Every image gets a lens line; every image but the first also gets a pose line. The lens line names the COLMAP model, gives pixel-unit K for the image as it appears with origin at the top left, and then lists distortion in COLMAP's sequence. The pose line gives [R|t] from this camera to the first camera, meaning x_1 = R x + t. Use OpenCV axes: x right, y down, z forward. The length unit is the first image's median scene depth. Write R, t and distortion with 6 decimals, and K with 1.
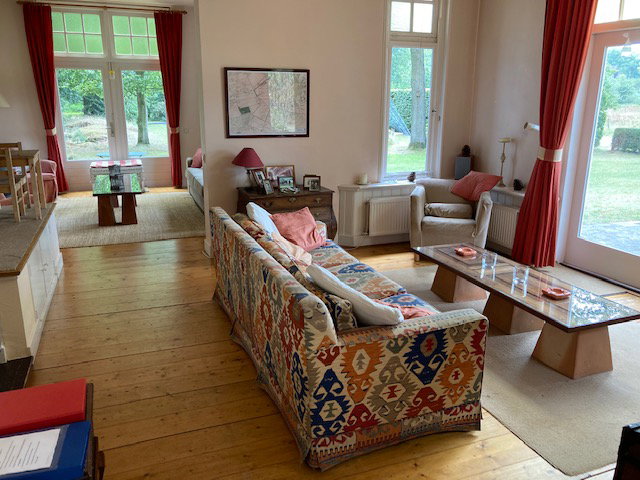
lens RADIAL K [[528.6, 0, 317.8], [0, 528.6, 242.6], [0, 0, 1]] dist [0.018165, -0.008749]
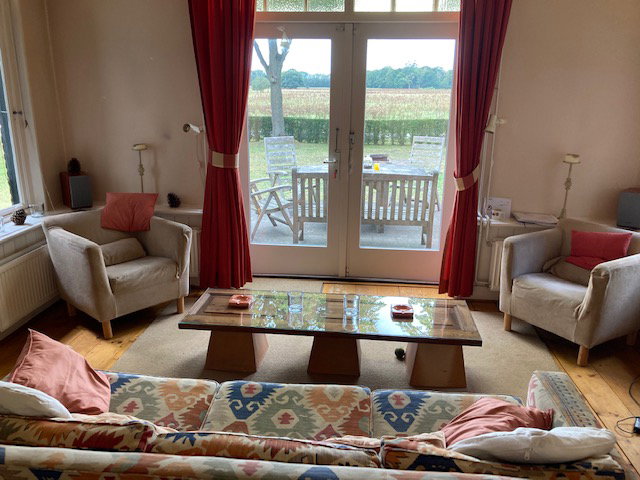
lens RADIAL K [[528.6, 0, 318.9], [0, 528.6, 239.5], [0, 0, 1]] dist [0.018165, -0.008749]
pose [[0.439586, -0.255953, 0.860960, -0.257935], [0.234886, 0.957941, 0.164857, -0.141294], [-0.866944, 0.129759, 0.481218, 0.447307]]
